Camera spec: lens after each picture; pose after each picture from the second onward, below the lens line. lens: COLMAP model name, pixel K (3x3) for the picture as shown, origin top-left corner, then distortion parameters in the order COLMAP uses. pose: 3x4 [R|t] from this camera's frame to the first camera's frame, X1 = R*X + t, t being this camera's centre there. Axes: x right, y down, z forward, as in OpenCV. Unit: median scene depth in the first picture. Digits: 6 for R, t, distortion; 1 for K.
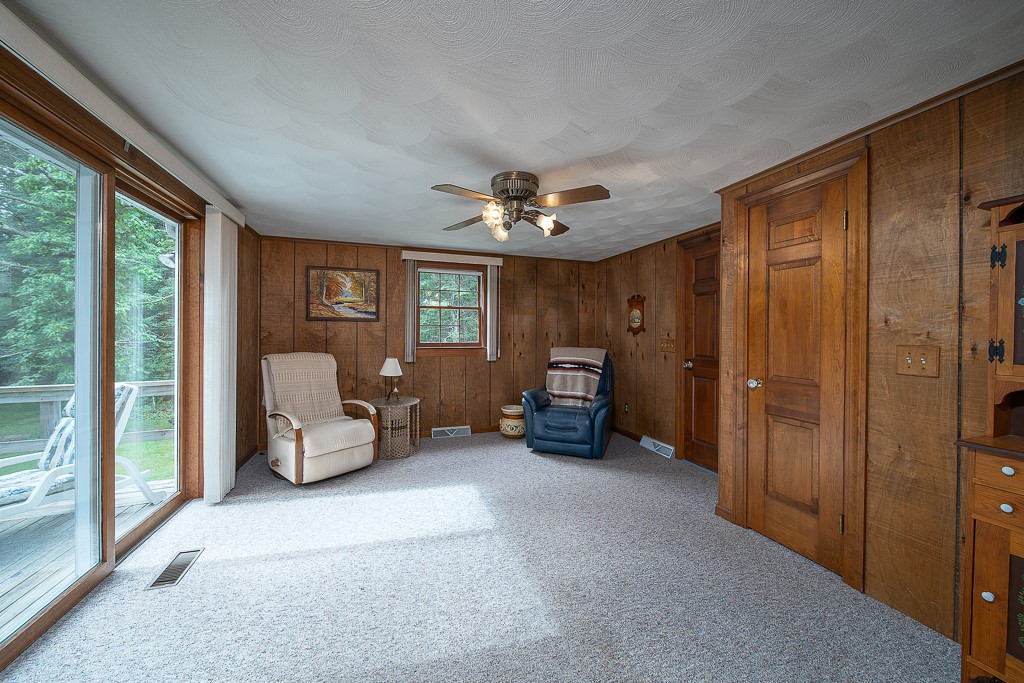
lens RADIAL K [[374.8, 0, 510.0], [0, 374.8, 333.3], [0, 0, 1]] dist [-0.001786, -0.000197]
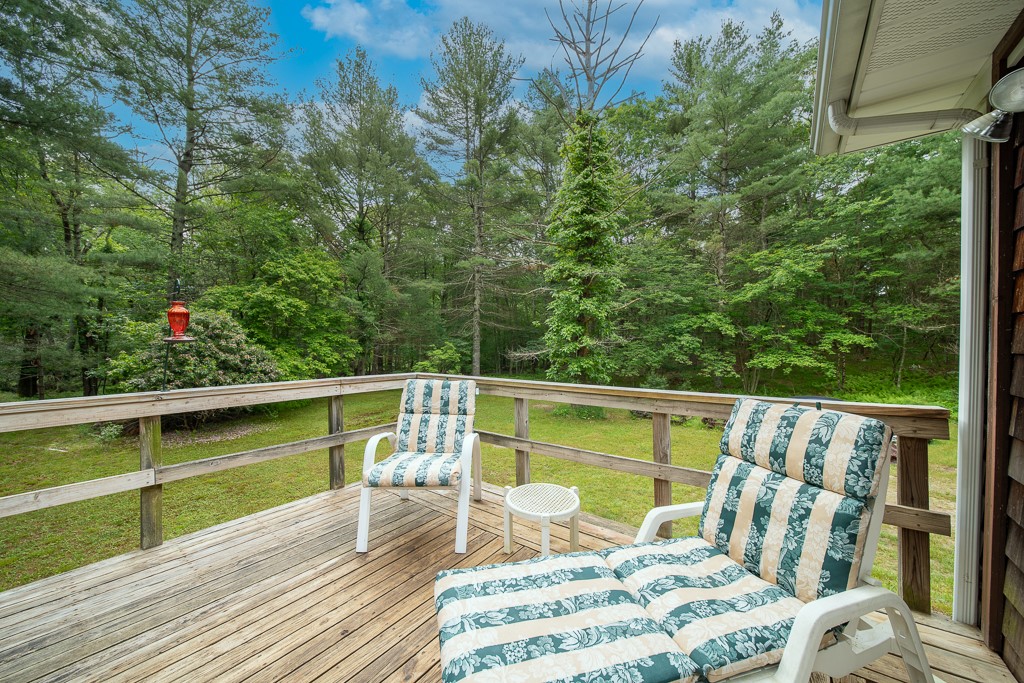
lens RADIAL K [[364.5, 0, 512.0], [0, 364.5, 341.5], [0, 0, 1]] dist [-0.008749, -0.000103]
pose [[0.556445, 0.002224, -0.830881, -0.633601], [0.008886, 0.999923, 0.008627, 0.027310], [0.830837, -0.012184, 0.556383, 0.284822]]
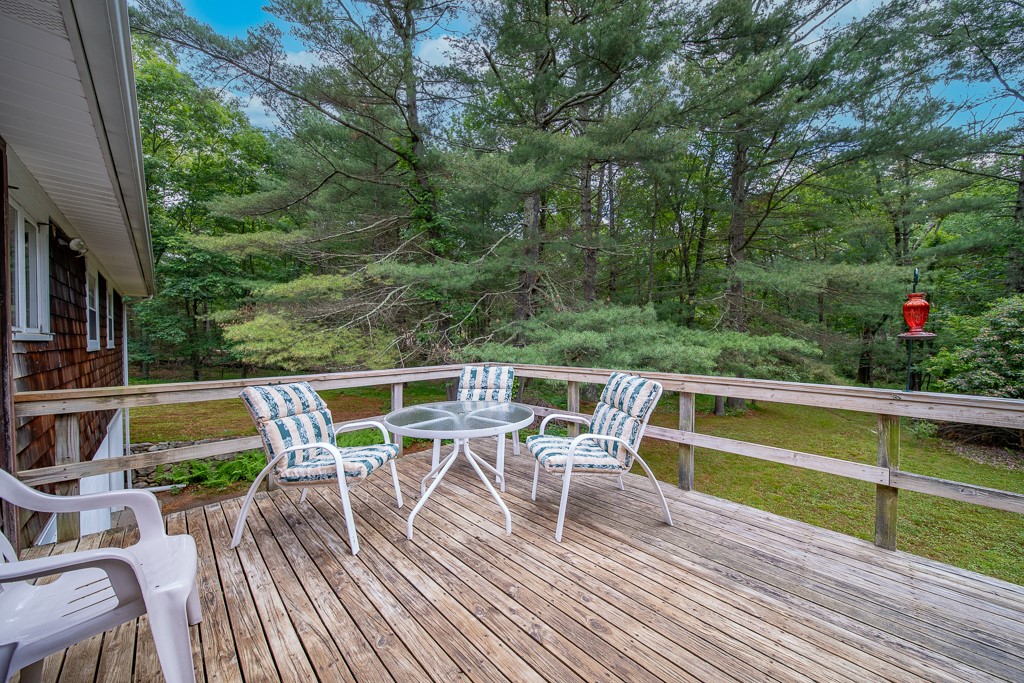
lens RADIAL K [[364.5, 0, 512.0], [0, 364.5, 341.5], [0, 0, 1]] dist [-0.008749, -0.000103]
pose [[-0.903912, 0.005529, -0.427682, -0.663631], [0.003300, 0.999977, 0.005953, 0.027643], [0.427705, 0.003969, -0.903909, 0.374144]]
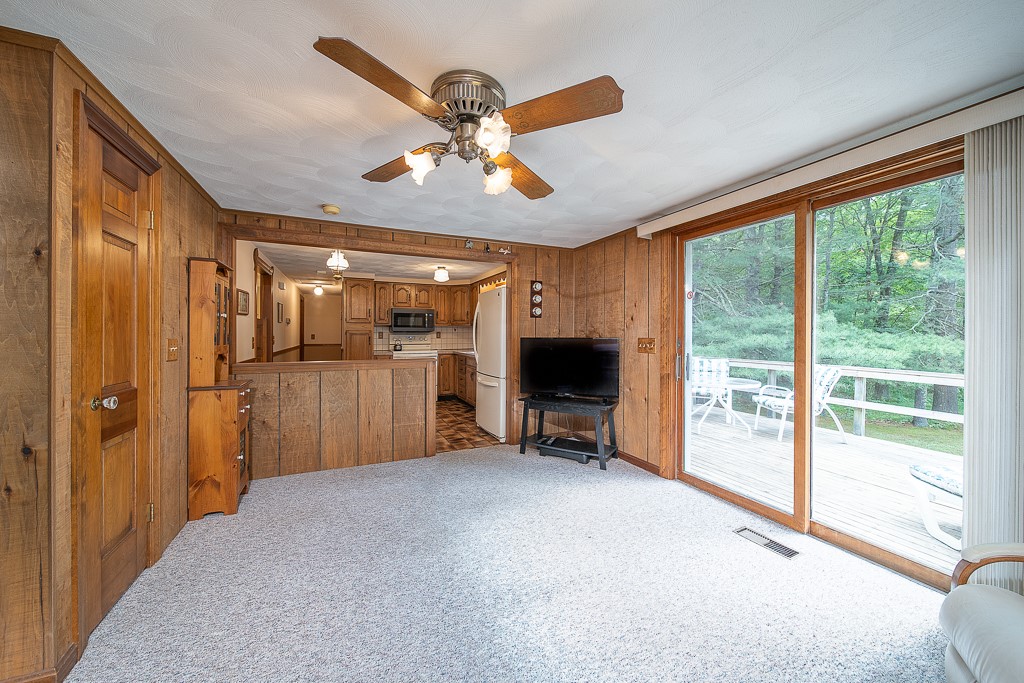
lens RADIAL K [[370.3, 0, 513.8], [0, 370.3, 333.1], [0, 0, 1]] dist [0.000336, 0.000053]
pose [[-0.994150, -0.010258, -0.107522, -0.000025], [-0.009978, 0.999945, -0.003142, 0.001398], [0.107548, -0.002050, -0.994198, 0.977630]]
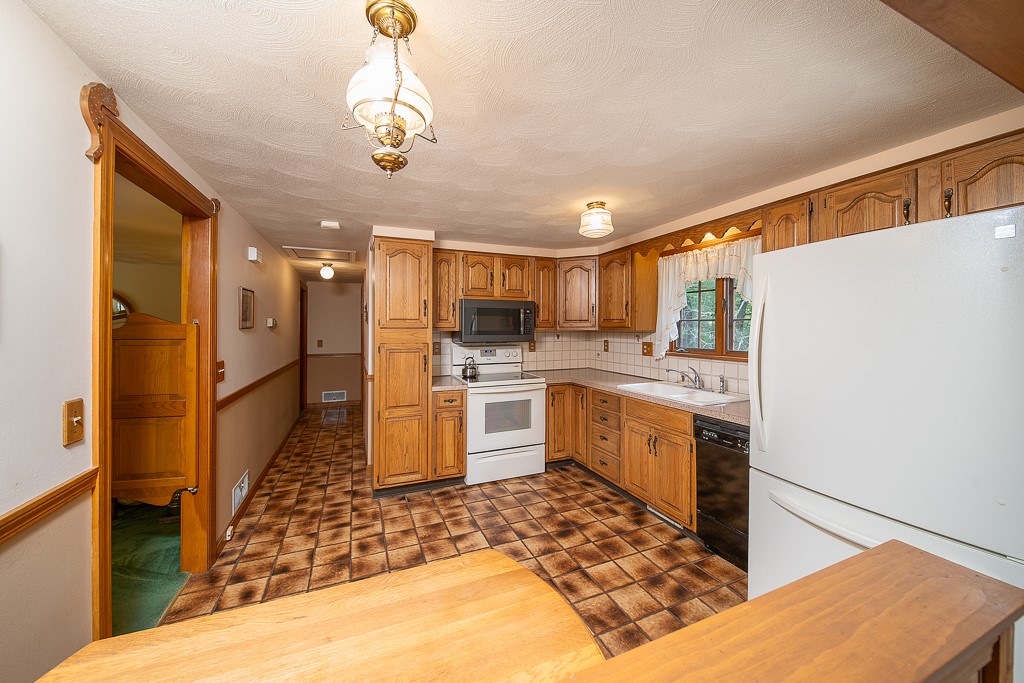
lens RADIAL K [[374.5, 0, 513.0], [0, 374.5, 325.8], [0, 0, 1]] dist [0.000287, 0.000012]
pose [[-0.997138, -0.007890, -0.075197, 0.301237], [-0.007389, 0.999949, -0.006942, -0.039595], [0.075248, -0.006367, -0.997145, 0.191148]]
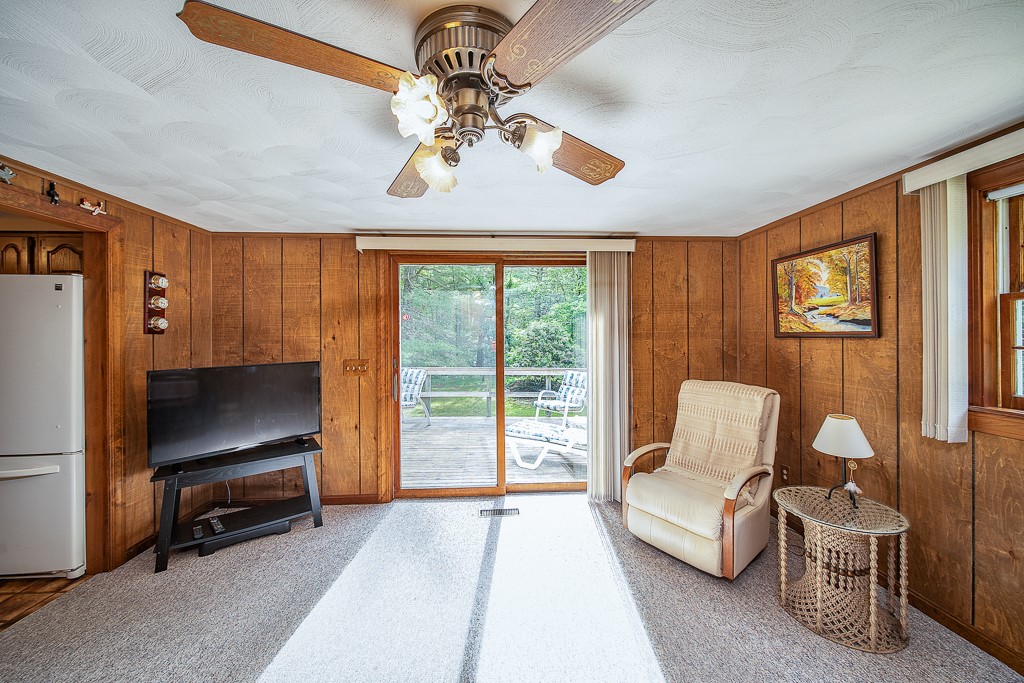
lens RADIAL K [[365.5, 0, 504.9], [0, 365.5, 335.8], [0, 0, 1]] dist [-0.002013, -0.000166]
pose [[-0.277644, -0.003427, -0.960678, 0.247603], [0.005488, 0.999972, -0.005154, -0.036464], [0.960668, -0.006703, -0.277618, 0.686228]]
